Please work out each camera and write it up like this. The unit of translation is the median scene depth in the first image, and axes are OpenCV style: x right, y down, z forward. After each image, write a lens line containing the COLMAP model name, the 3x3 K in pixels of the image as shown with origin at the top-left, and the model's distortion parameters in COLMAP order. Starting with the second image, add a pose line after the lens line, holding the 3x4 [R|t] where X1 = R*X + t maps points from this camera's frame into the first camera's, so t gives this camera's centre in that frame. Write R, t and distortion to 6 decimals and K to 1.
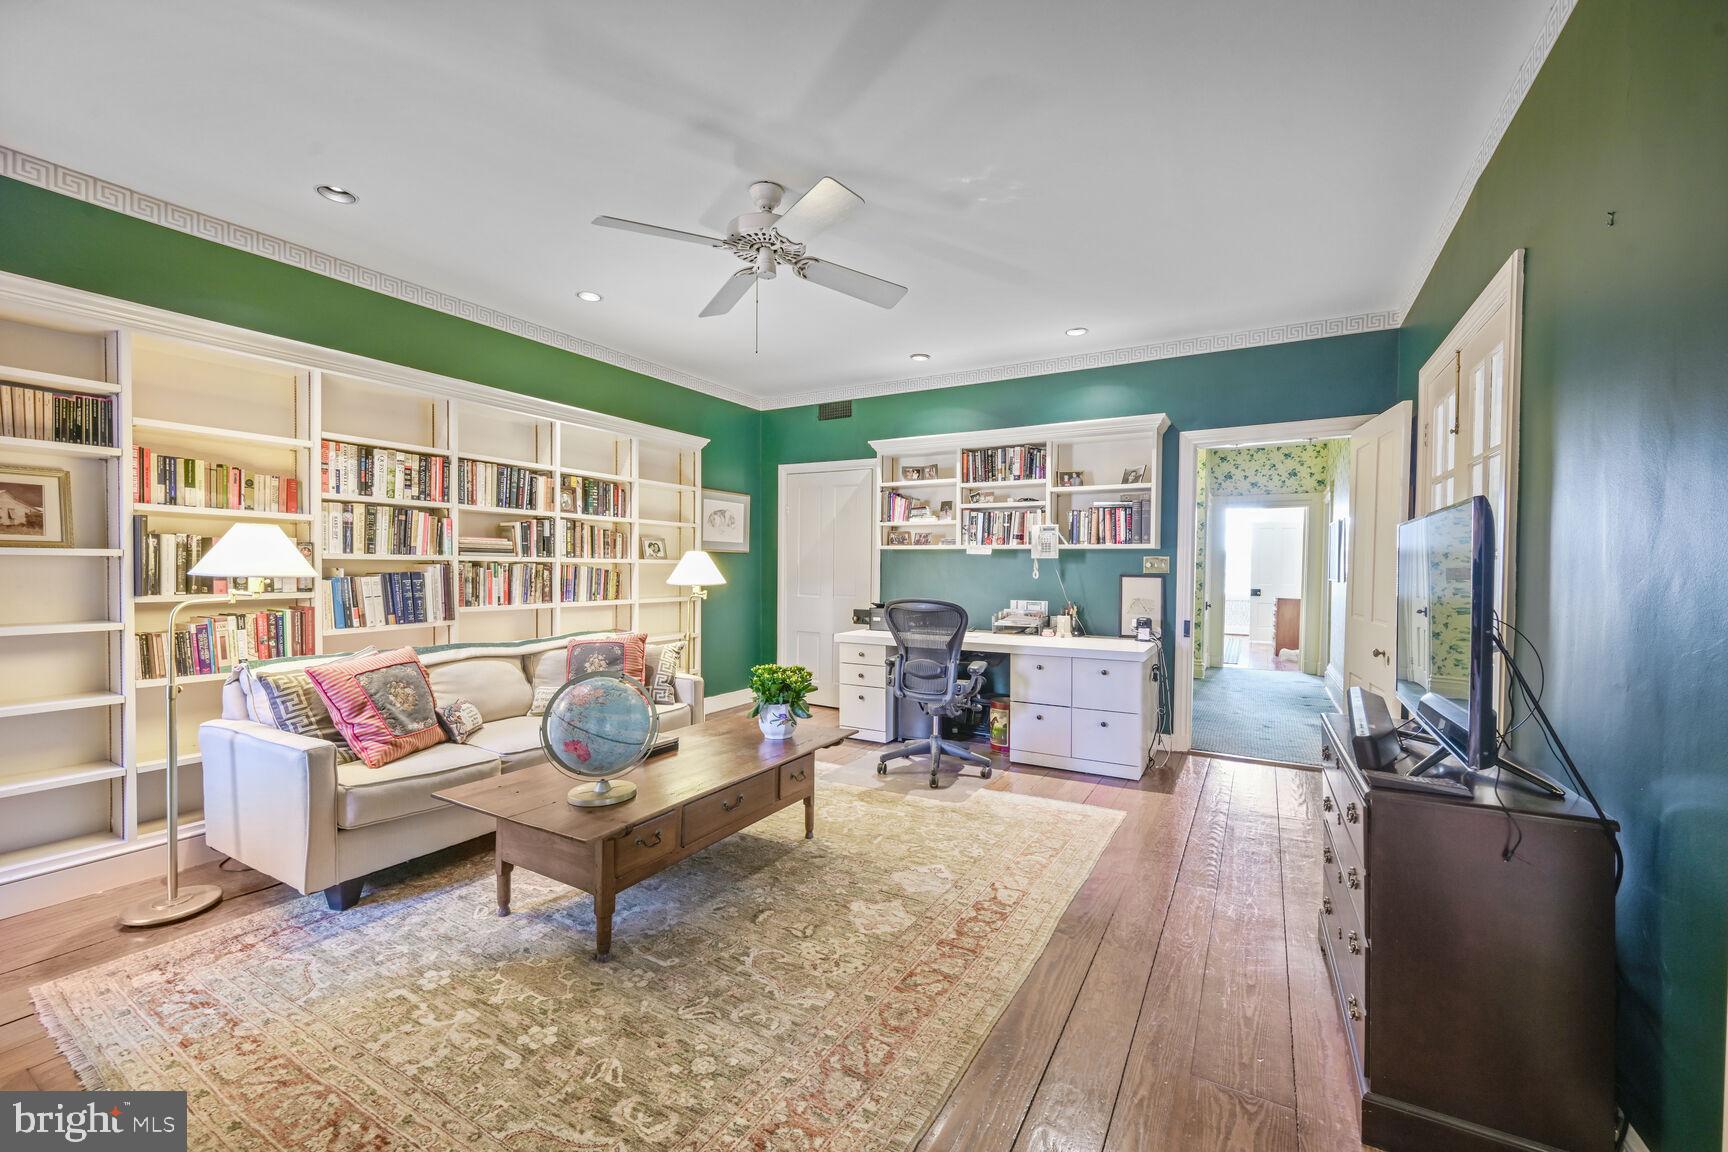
lens RADIAL K [[698.7, 0, 864.0], [0, 698.7, 576.0], [0, 0, 1]] dist [-0.000813, -0.000030]
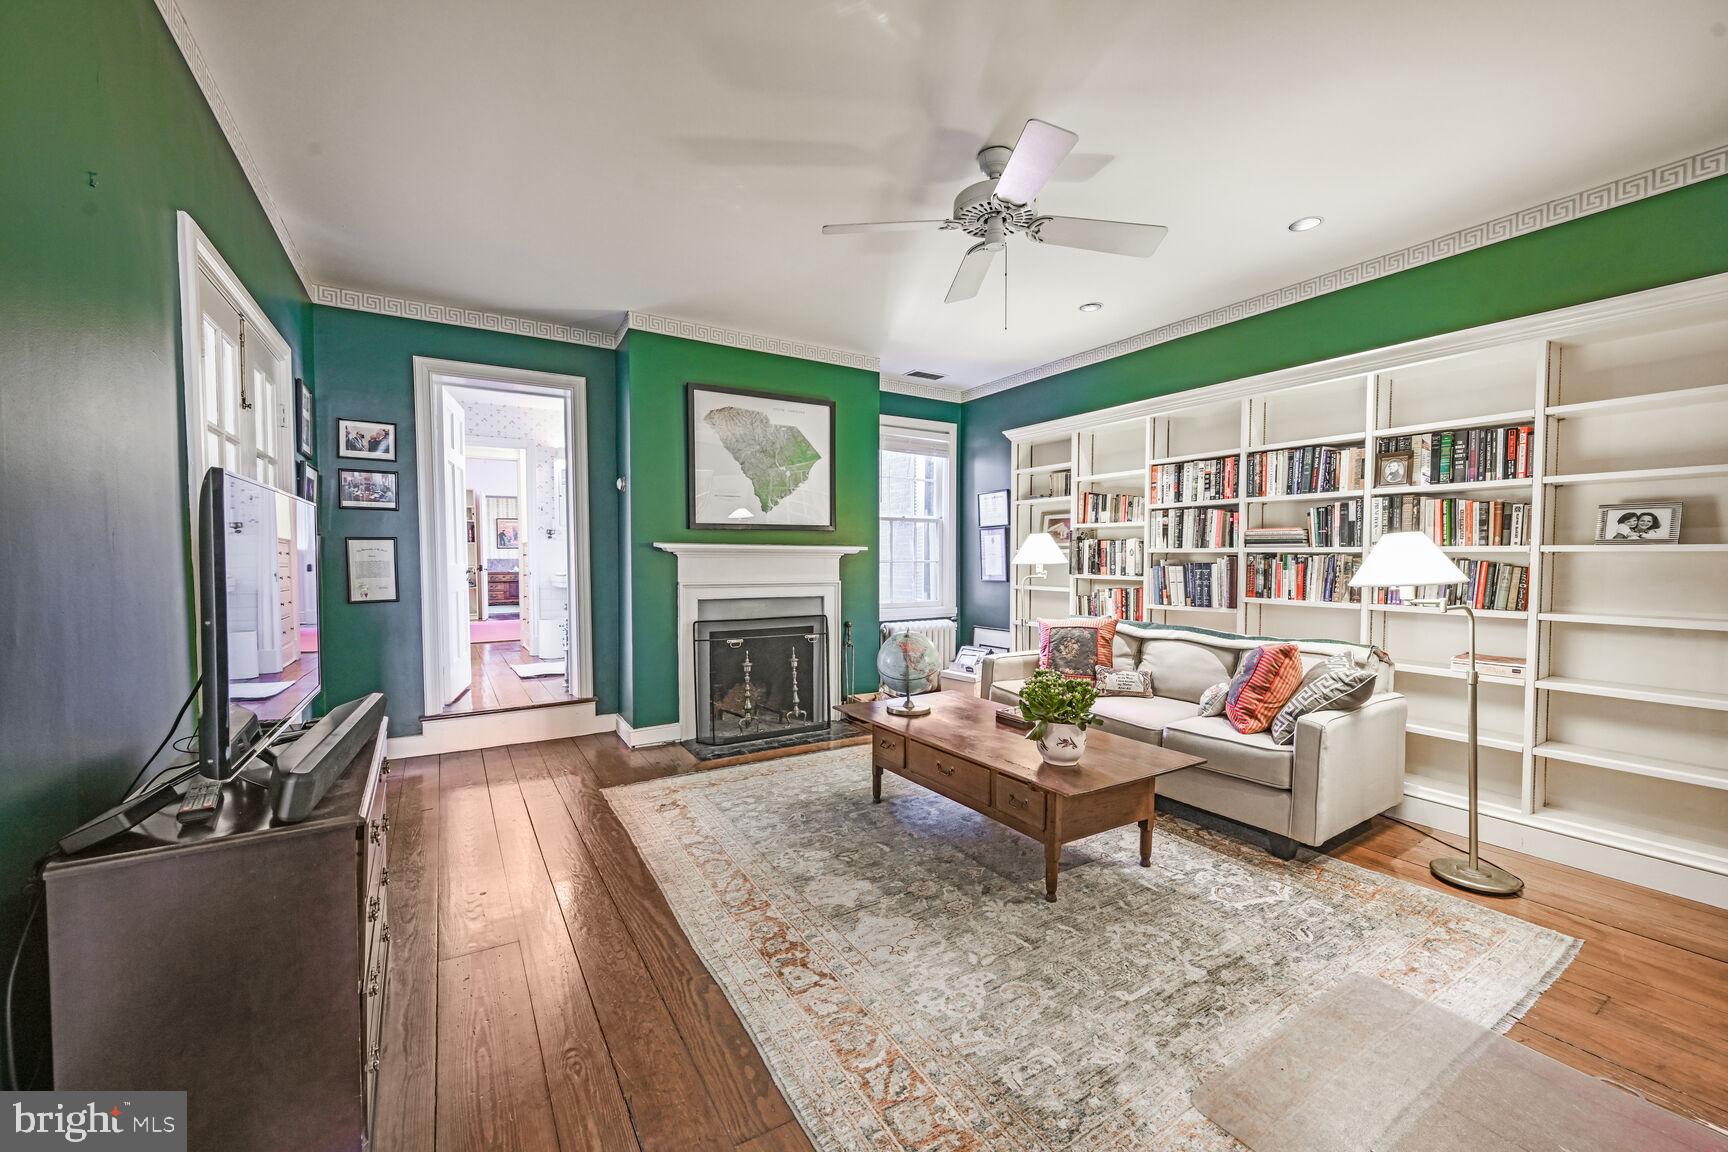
lens RADIAL K [[678.4, 0, 864.0], [0, 678.4, 576.0], [0, 0, 1]] dist [0.001068, 0.000045]
pose [[-0.477672, 0.017364, -0.878367, 0.598548], [-0.016257, 0.999459, 0.028599, -0.007044], [0.878388, 0.027941, -0.477131, 1.022118]]
